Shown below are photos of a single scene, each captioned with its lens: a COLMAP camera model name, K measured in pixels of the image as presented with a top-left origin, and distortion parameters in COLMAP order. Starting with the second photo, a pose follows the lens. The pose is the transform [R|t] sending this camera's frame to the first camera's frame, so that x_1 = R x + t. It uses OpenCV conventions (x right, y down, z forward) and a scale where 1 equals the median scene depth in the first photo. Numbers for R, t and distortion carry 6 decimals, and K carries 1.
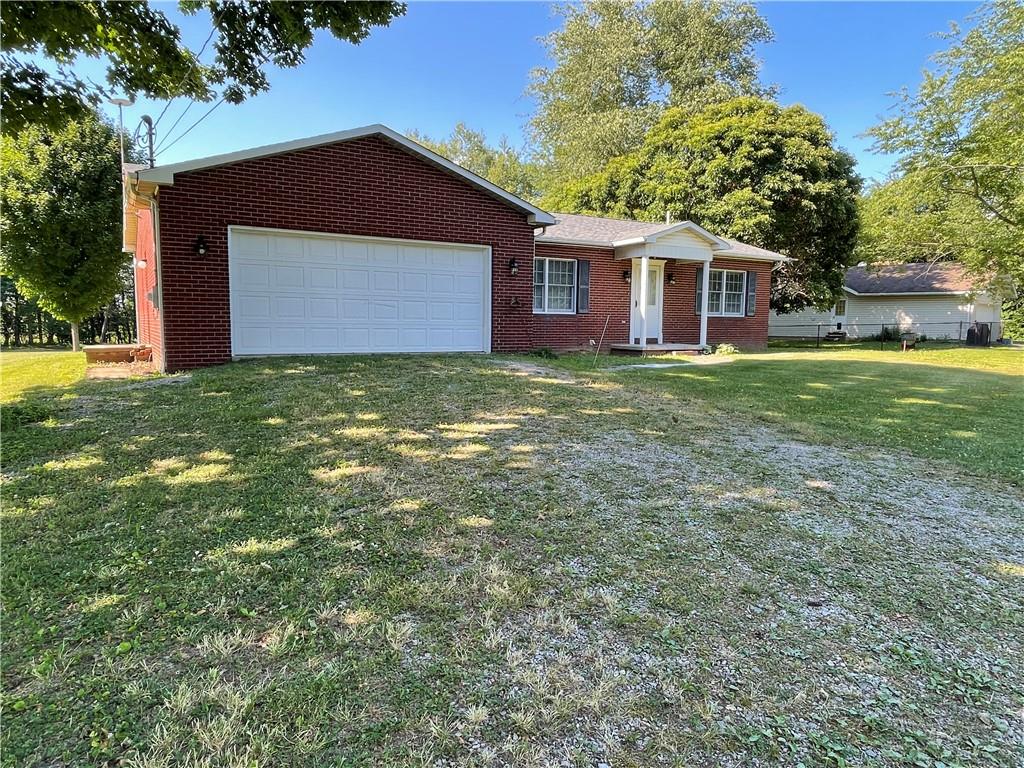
lens RADIAL K [[664.4, 0, 511.2], [0, 664.4, 382.0], [0, 0, 1]] dist [0.004957, 0.000635]
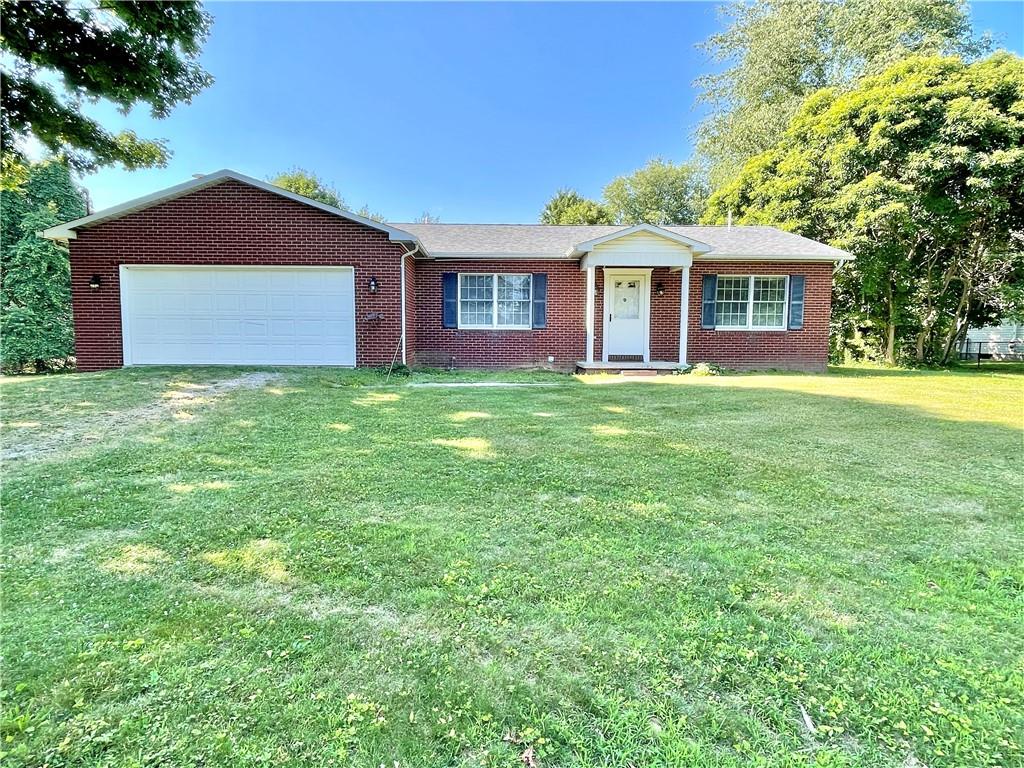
lens RADIAL K [[597.4, 0, 511.6], [0, 597.4, 388.9], [0, 0, 1]] dist [-0.006156, -0.000794]
pose [[0.864442, 0.034786, -0.501528, 0.435511], [-0.041126, 0.999153, -0.001585, -0.011616], [0.501048, 0.021996, 0.865140, 0.198921]]
